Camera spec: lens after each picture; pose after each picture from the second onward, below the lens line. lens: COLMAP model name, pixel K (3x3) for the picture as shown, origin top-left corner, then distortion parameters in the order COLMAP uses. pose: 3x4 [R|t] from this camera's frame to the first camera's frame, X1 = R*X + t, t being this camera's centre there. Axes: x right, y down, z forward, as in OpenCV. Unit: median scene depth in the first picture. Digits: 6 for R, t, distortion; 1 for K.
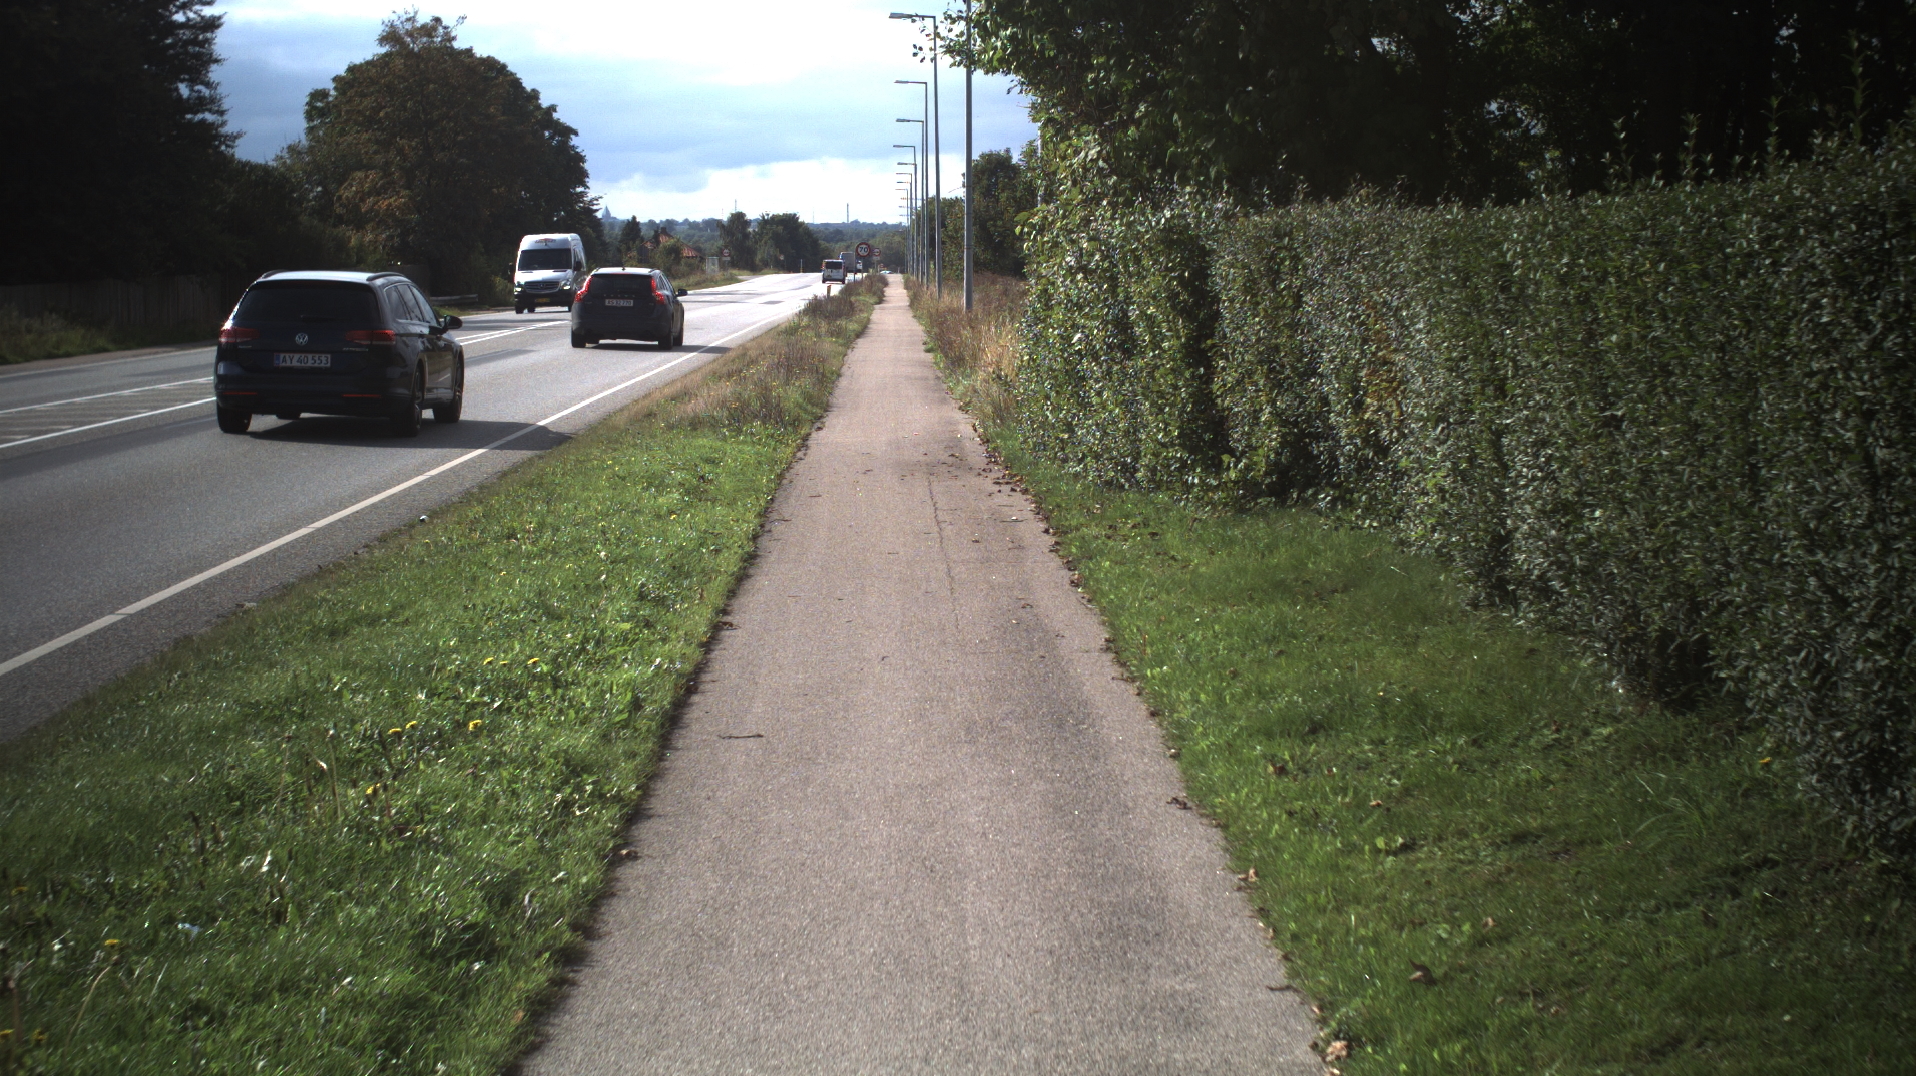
lens RADIAL K [[3182.5, 0, 958.0], [0, 3182.5, 538.0], [0, 0, 1]] dist [-0.282503, 0.259494]
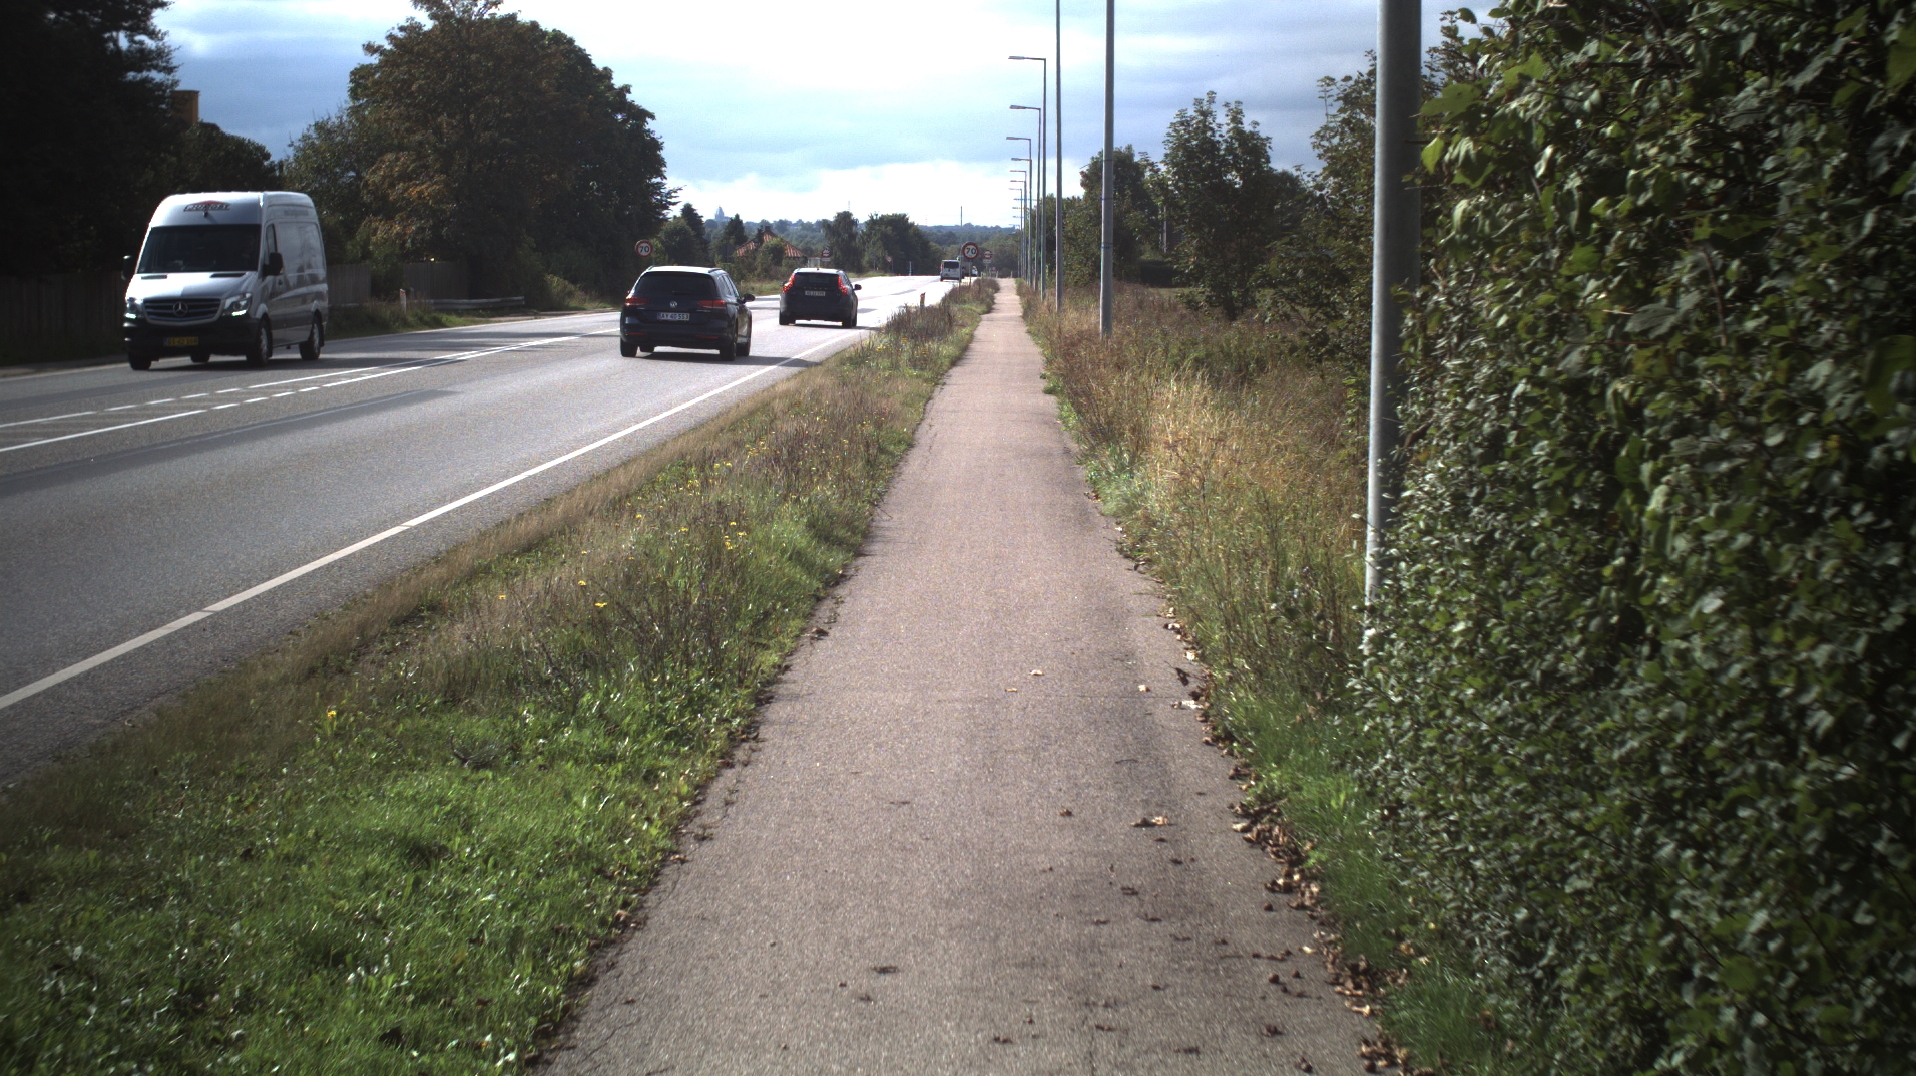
lens RADIAL K [[3182.5, 0, 958.0], [0, 3182.5, 538.0], [0, 0, 1]] dist [-0.282503, 0.259494]
pose [[0.999303, 0.014836, -0.034266, -0.003411], [-0.014876, 0.999889, -0.000938, -0.017802], [0.034249, 0.001447, 0.999412, 0.205963]]
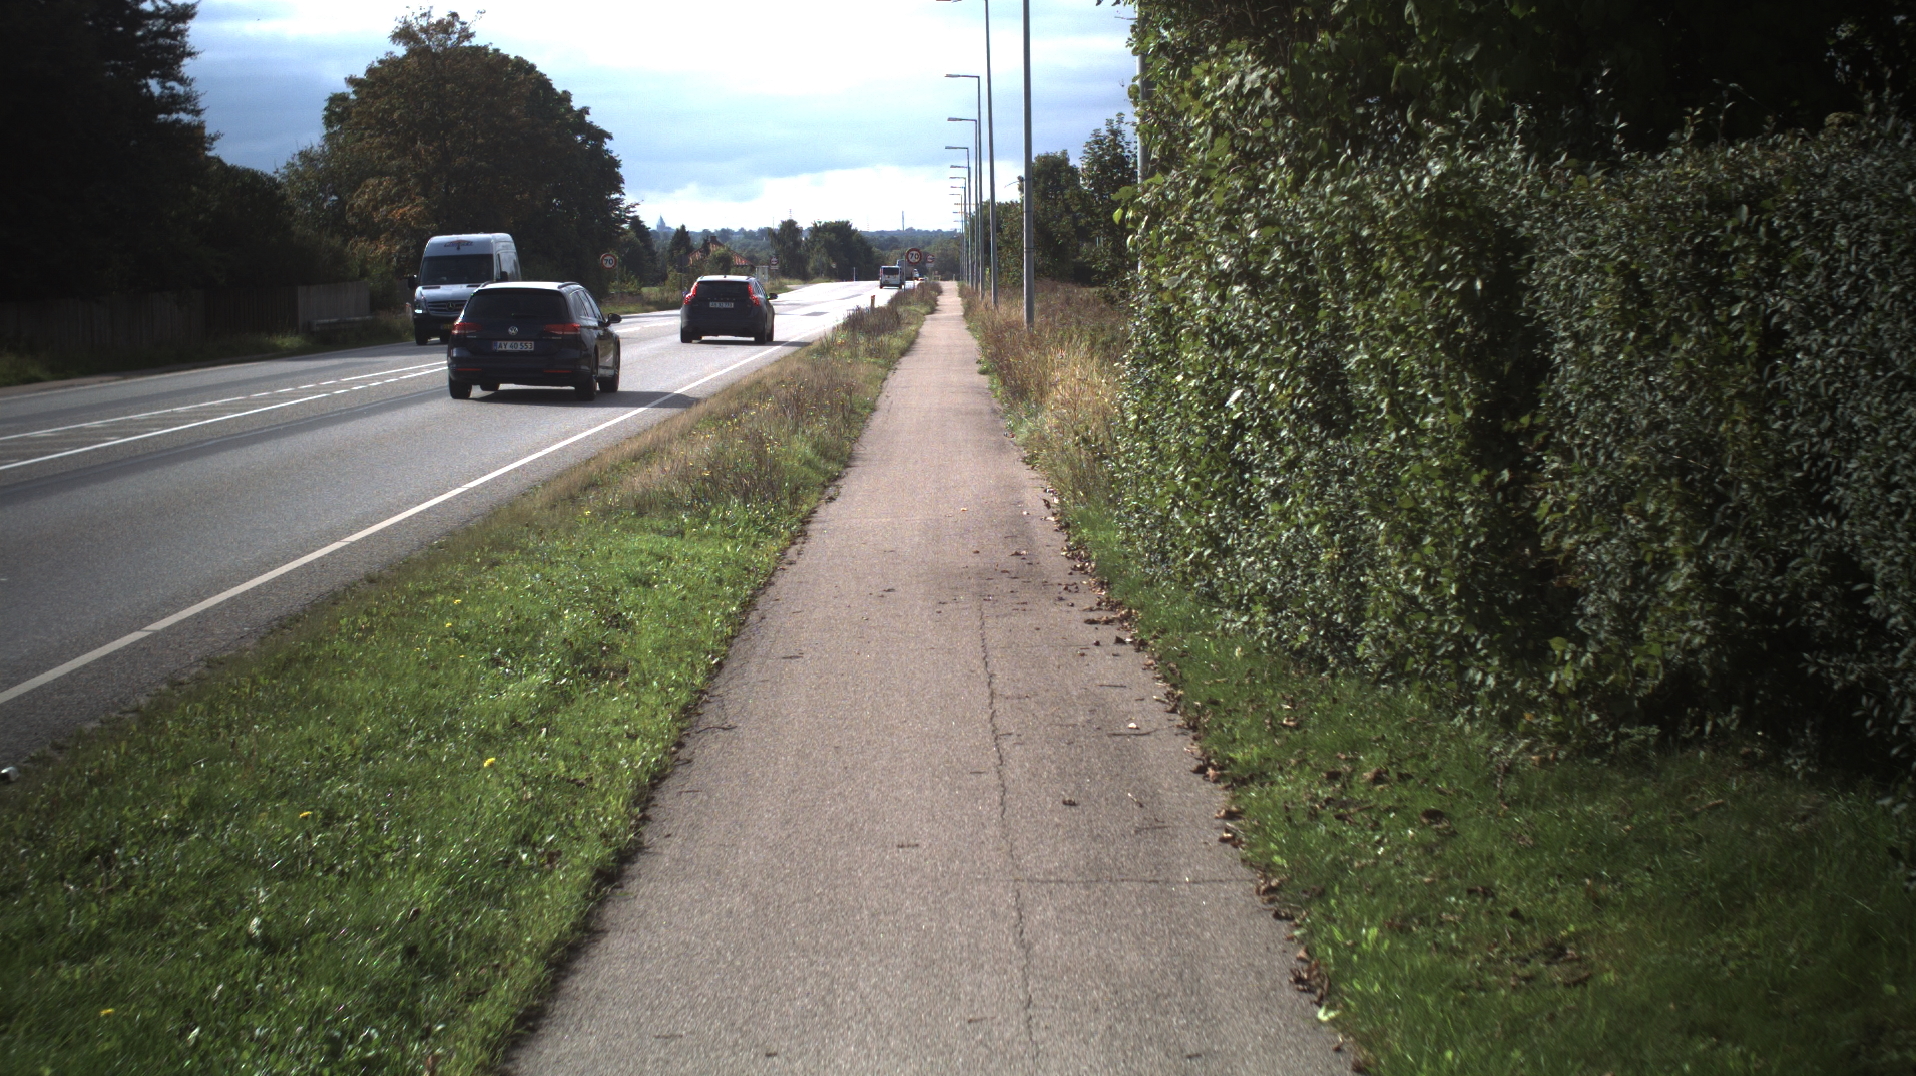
lens RADIAL K [[3182.5, 0, 958.0], [0, 3182.5, 538.0], [0, 0, 1]] dist [-0.282503, 0.259494]
pose [[0.999783, -0.009874, -0.018365, -0.000555], [0.009835, 0.999949, -0.002198, -0.008843], [0.018385, 0.002017, 0.999829, 0.102813]]
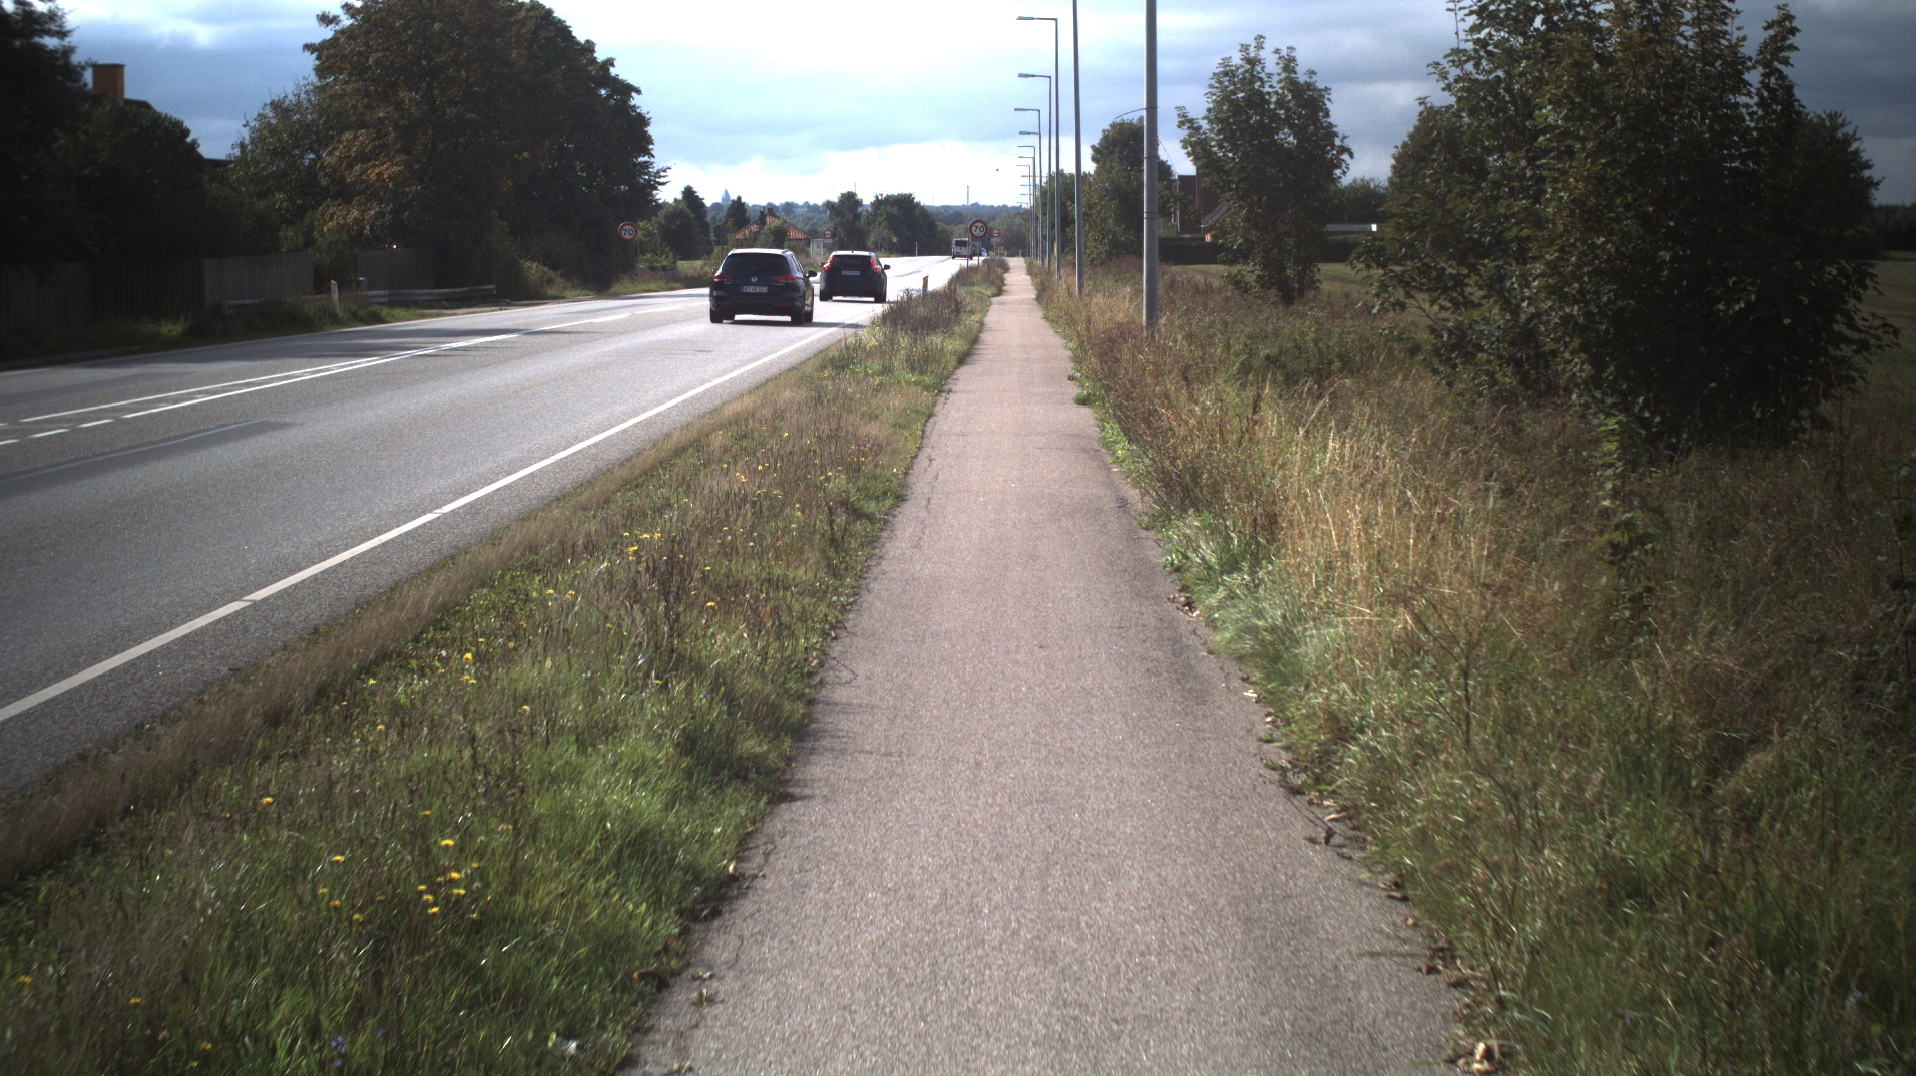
lens RADIAL K [[3182.5, 0, 958.0], [0, 3182.5, 538.0], [0, 0, 1]] dist [-0.282503, 0.259494]
pose [[0.999285, 0.001033, -0.037797, -0.006949], [-0.000830, 0.999985, 0.005391, -0.026428], [0.037802, -0.005356, 0.999271, 0.308631]]
